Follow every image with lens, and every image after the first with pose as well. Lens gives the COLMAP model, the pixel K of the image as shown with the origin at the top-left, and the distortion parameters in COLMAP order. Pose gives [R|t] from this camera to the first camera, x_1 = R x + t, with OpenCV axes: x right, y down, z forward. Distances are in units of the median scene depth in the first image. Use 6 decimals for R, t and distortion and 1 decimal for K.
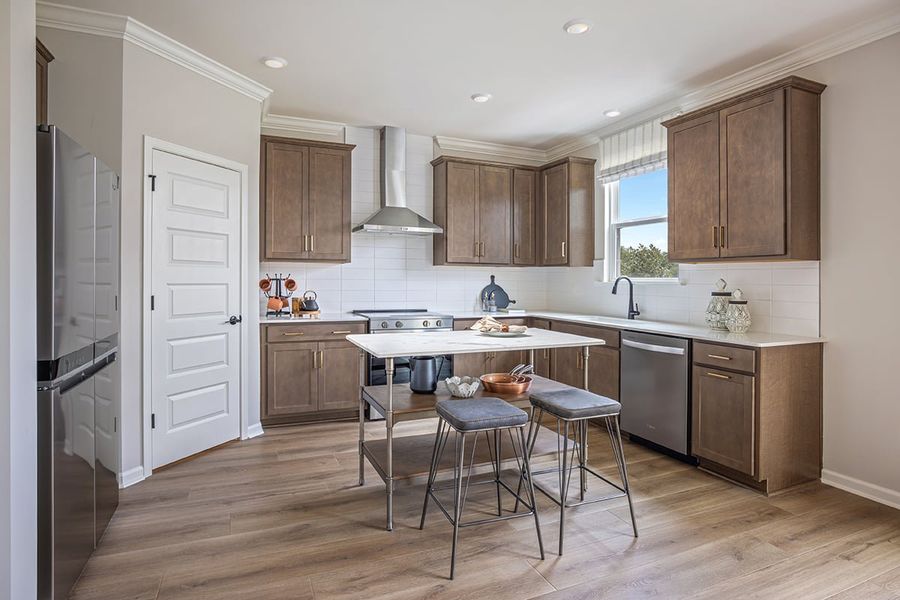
lens RADIAL K [[489.2, 0, 445.2], [0, 489.2, 283.0], [0, 0, 1]] dist [-0.010651, -0.001937]
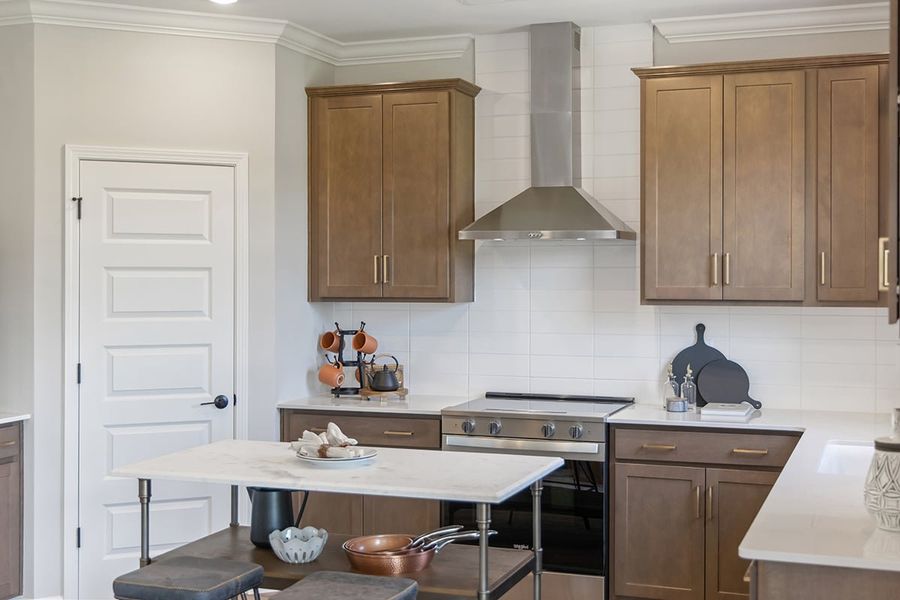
lens RADIAL K [[1199.2, 0, 450.4], [0, 1199.2, 298.2], [0, 0, 1]] dist [-0.007841, 0.000000]
pose [[0.719677, 0.002635, -0.694304, 0.724805], [0.003262, 0.999969, 0.007176, -0.057544], [0.694301, -0.007430, 0.719646, 0.069704]]
